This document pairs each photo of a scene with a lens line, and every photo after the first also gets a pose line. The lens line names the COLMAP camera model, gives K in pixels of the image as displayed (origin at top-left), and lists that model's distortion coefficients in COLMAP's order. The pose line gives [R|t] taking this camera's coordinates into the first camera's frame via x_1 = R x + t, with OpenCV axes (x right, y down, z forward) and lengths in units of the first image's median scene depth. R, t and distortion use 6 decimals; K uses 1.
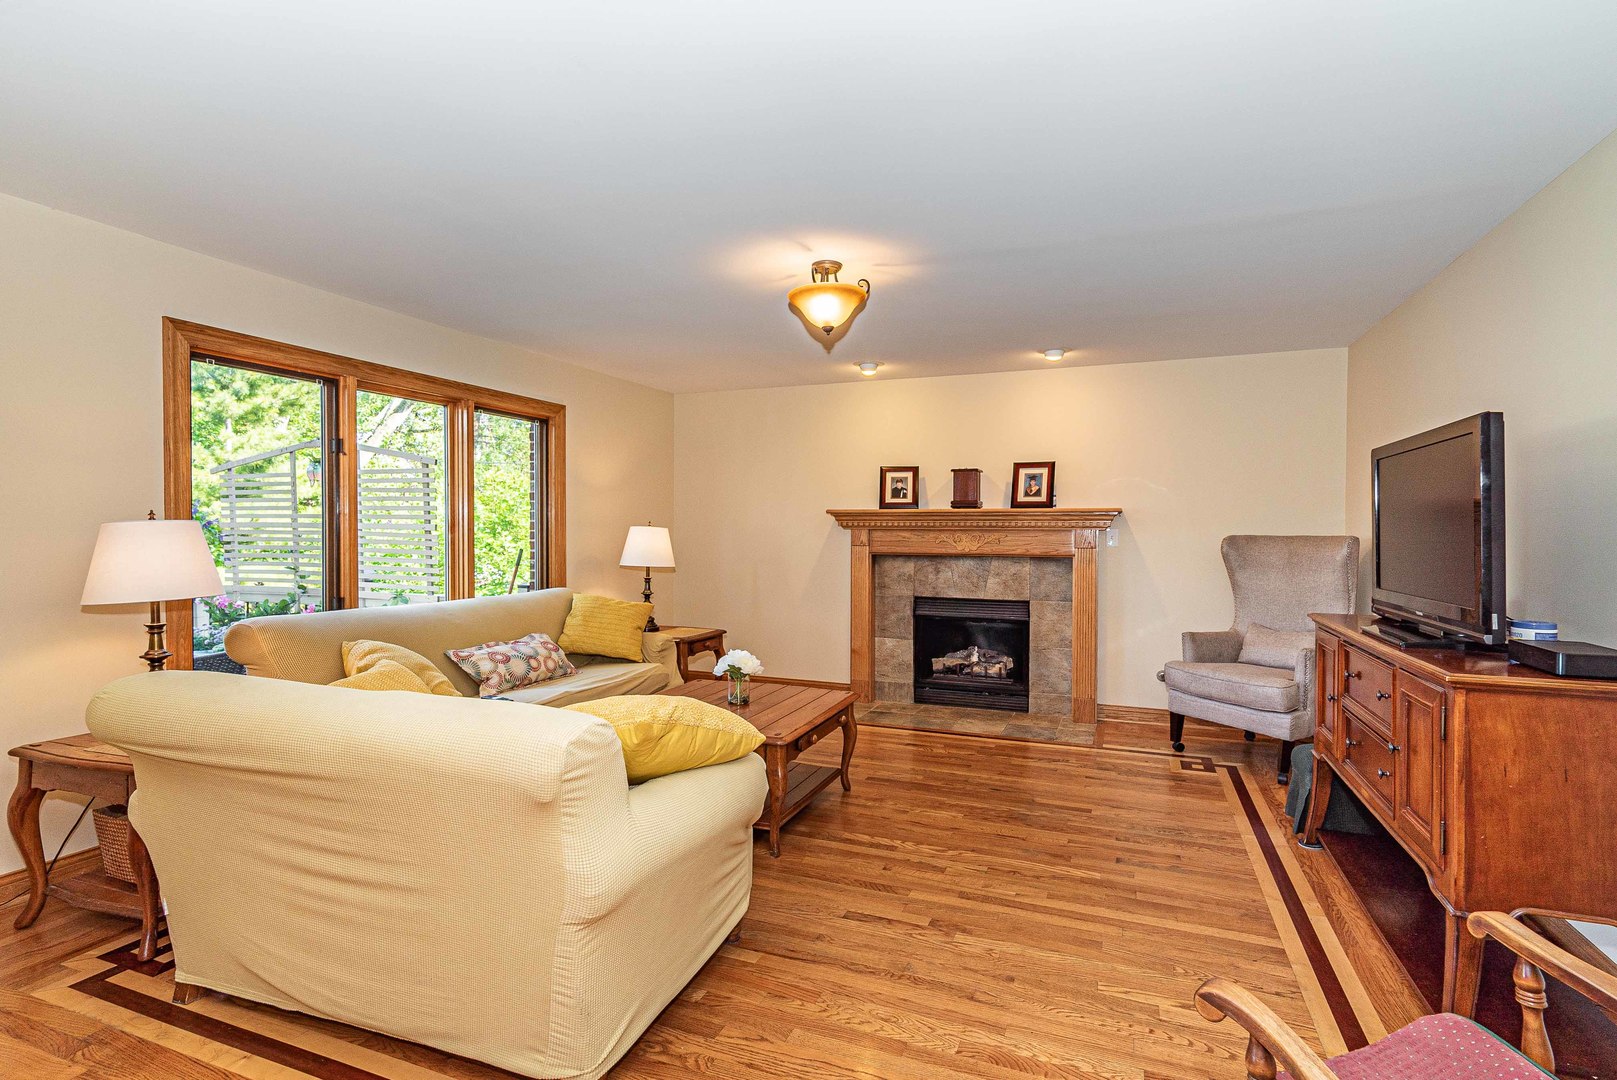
lens RADIAL K [[787.8, 0, 818.5], [0, 787.8, 537.8], [0, 0, 1]] dist [0.001618, 0.000100]
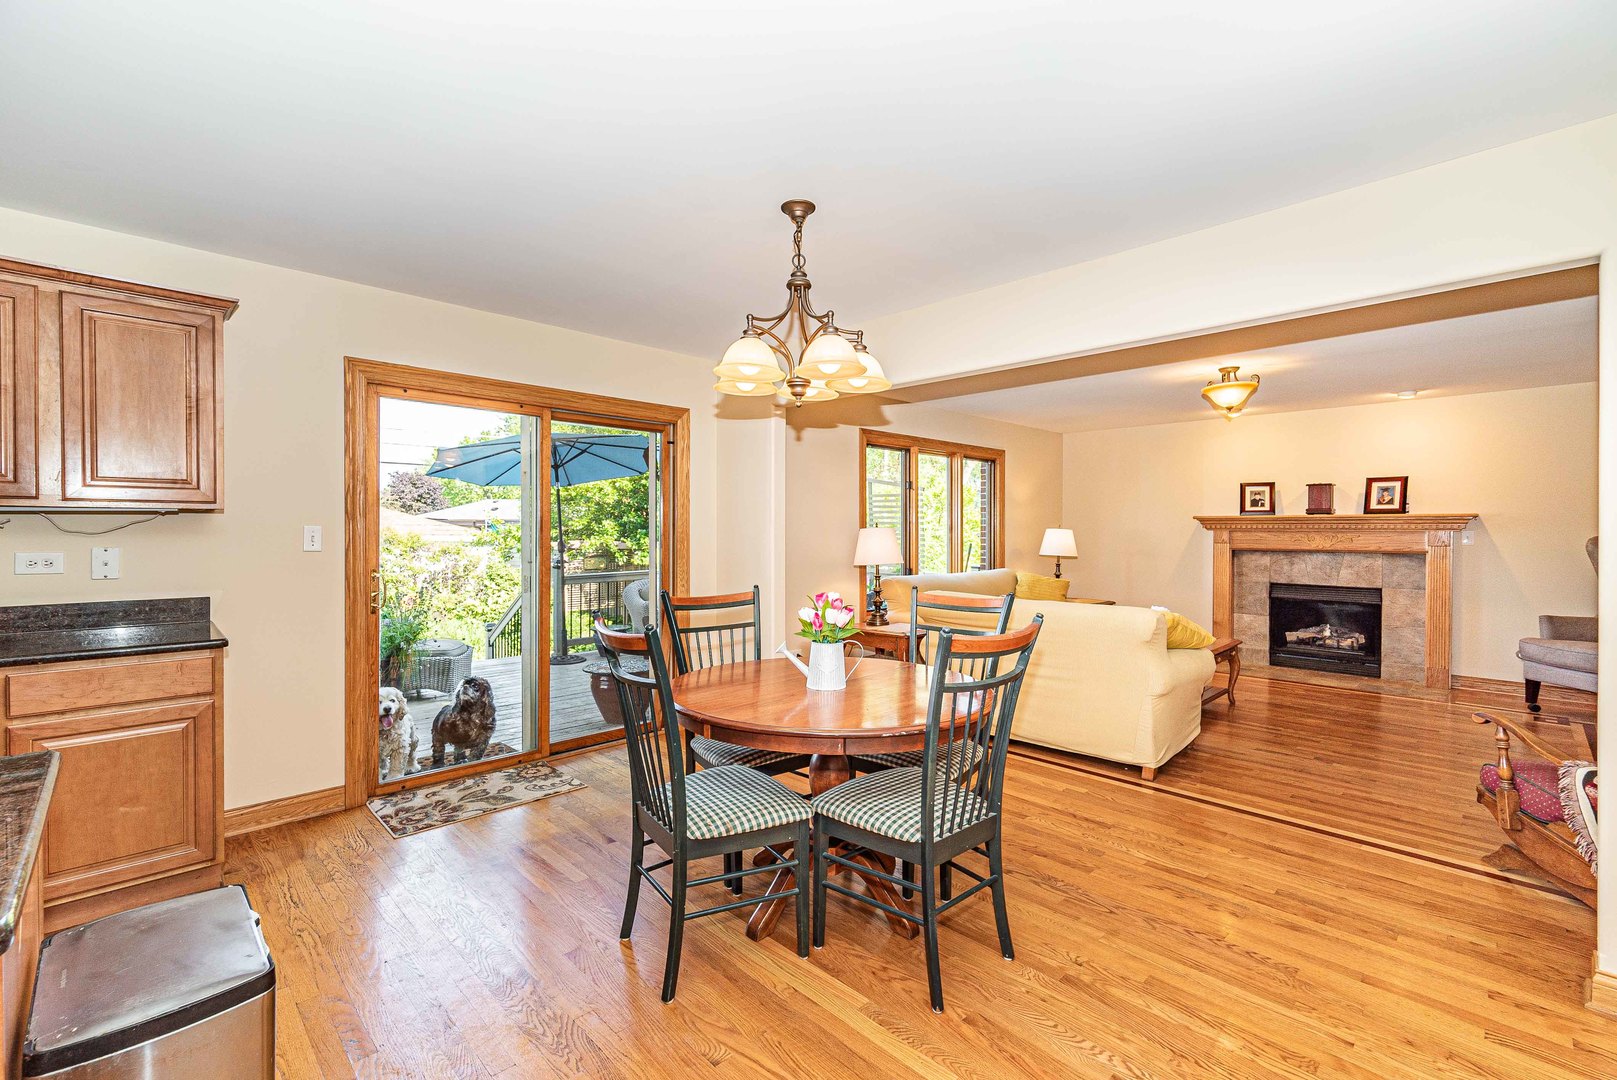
lens RADIAL K [[717.3, 0, 799.8], [0, 717.3, 535.4], [0, 0, 1]] dist [0.003918, 0.001000]
pose [[0.915821, 0.002966, -0.401576, -0.117582], [-0.003801, 0.999992, -0.001284, 0.001603], [0.401569, 0.002703, 0.915825, -0.408543]]
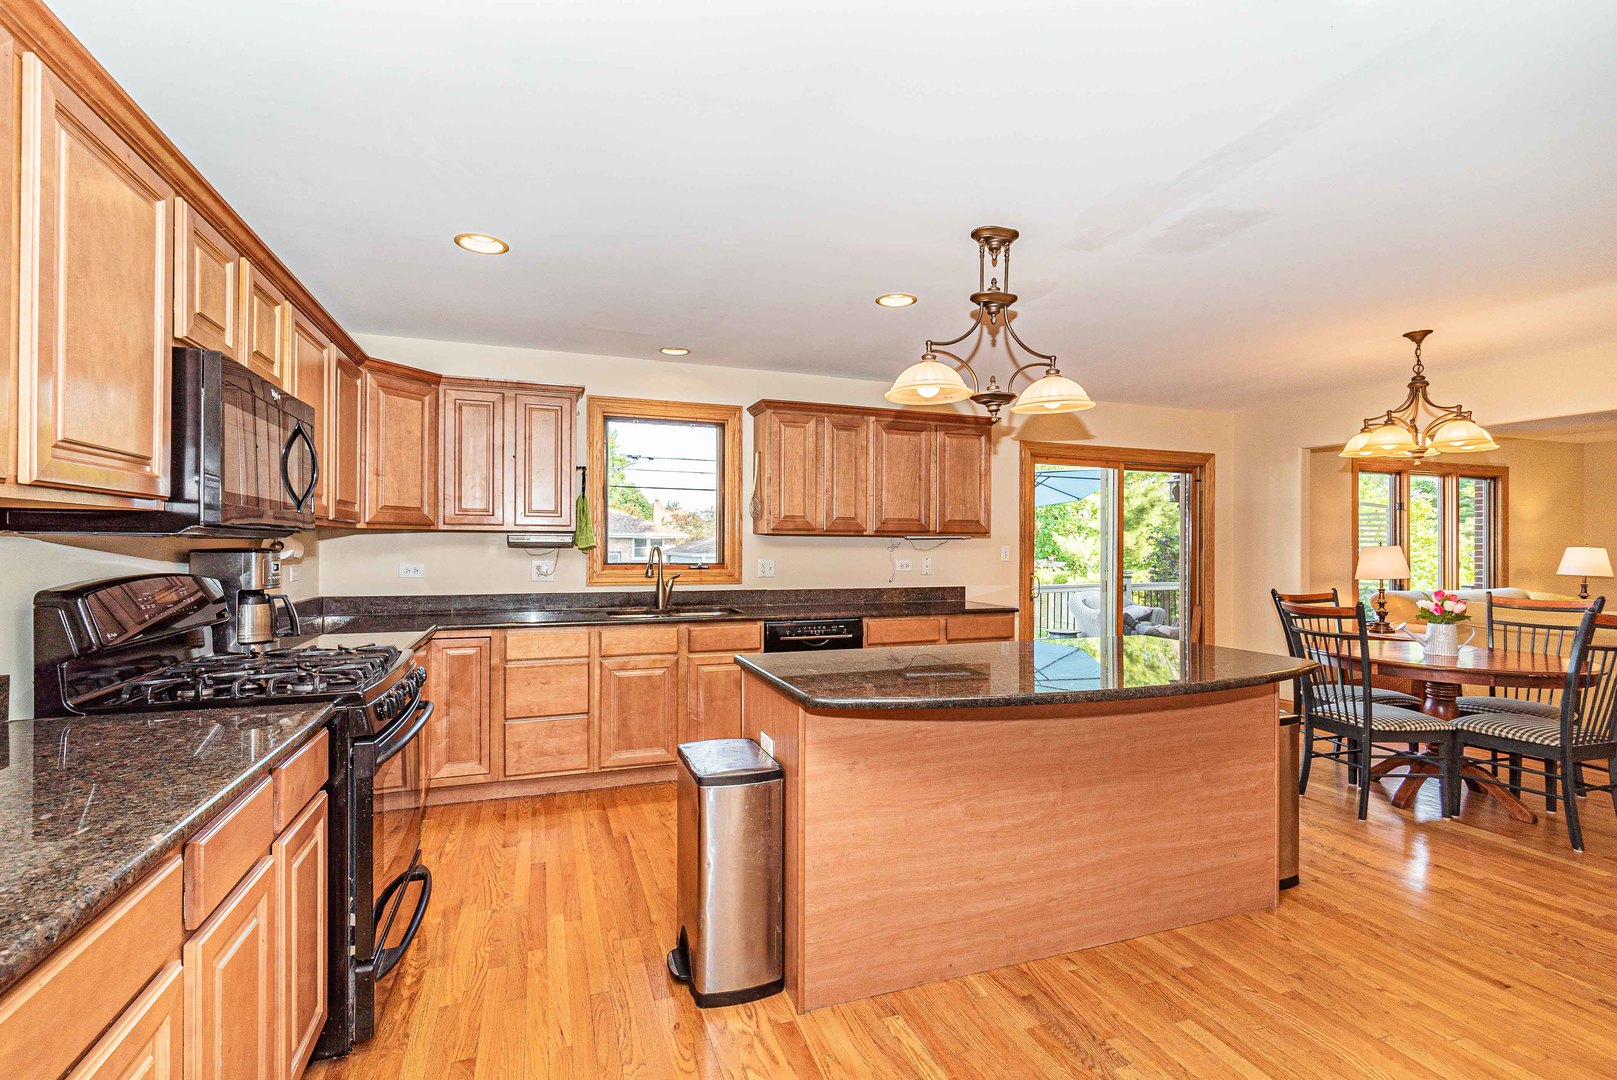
lens RADIAL K [[717.3, 0, 810.0], [0, 717.3, 547.8], [0, 0, 1]] dist [0.003918, 0.001000]
pose [[0.664126, -0.002226, -0.747617, -0.168121], [-0.006857, 0.999935, -0.009068, 0.007387], [0.747589, 0.011149, 0.664068, -0.826903]]
